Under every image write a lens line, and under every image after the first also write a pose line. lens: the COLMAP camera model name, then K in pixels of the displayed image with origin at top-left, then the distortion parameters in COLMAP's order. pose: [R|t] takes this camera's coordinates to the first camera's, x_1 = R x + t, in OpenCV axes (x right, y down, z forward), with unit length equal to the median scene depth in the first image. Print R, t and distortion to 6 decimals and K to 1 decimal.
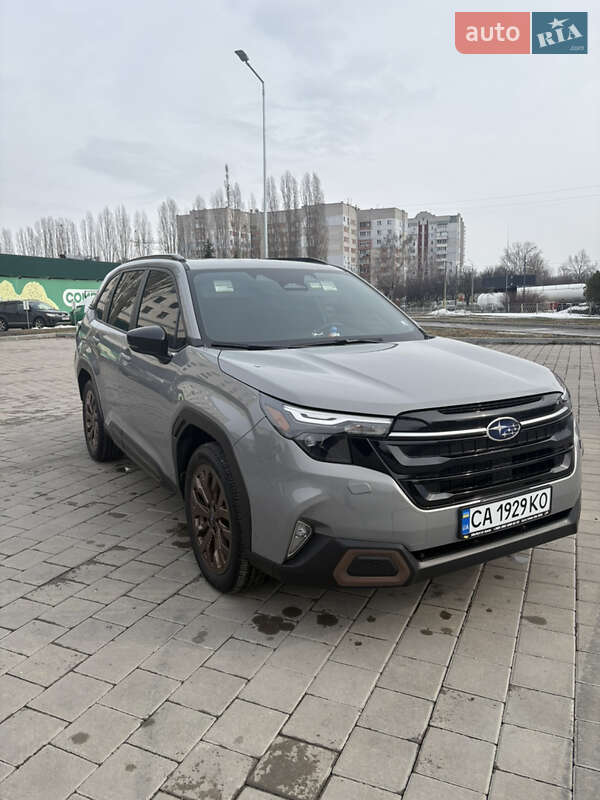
lens RADIAL K [[607.1, 0, 296.5], [0, 607.1, 395.8], [0, 0, 1]] dist [0.023794, -0.000980]
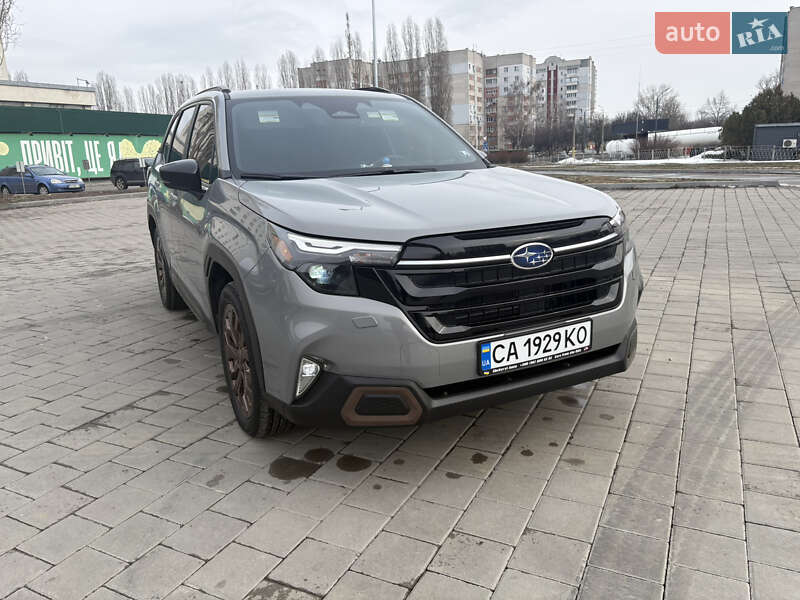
lens RADIAL K [[608.0, 0, 395.9], [0, 608.0, 299.1], [0, 0, 1]] dist [0.024985, -0.009045]
pose [[0.998797, -0.013931, -0.047011, 0.155736], [0.017547, 0.996846, 0.077393, 0.038932], [0.045784, -0.078124, 0.995892, 0.074201]]
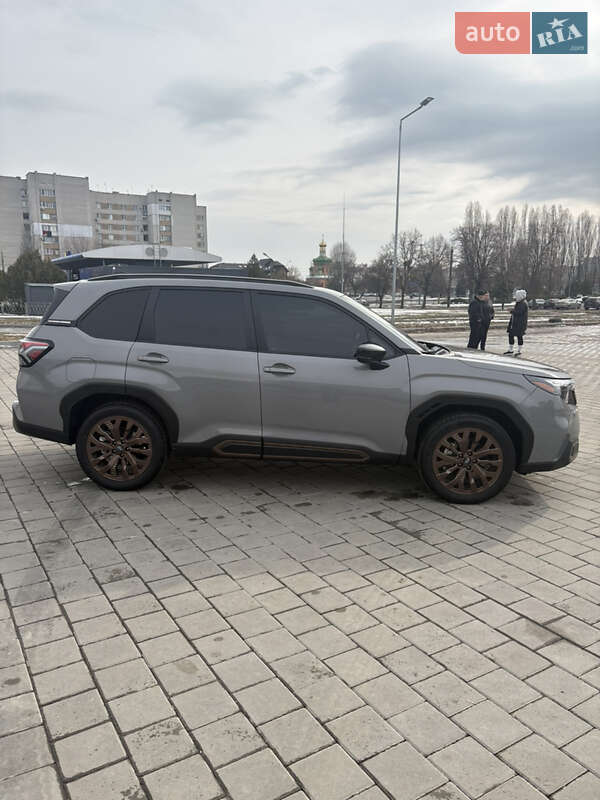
lens RADIAL K [[605.7, 0, 300.0], [0, 605.7, 400.0], [0, 0, 1]] dist [0.025550, -0.003808]
pose [[0.553764, -0.123811, 0.823418, -1.723535], [0.113171, 0.990899, 0.072884, -0.125200], [-0.824947, 0.052827, 0.562735, 0.476628]]
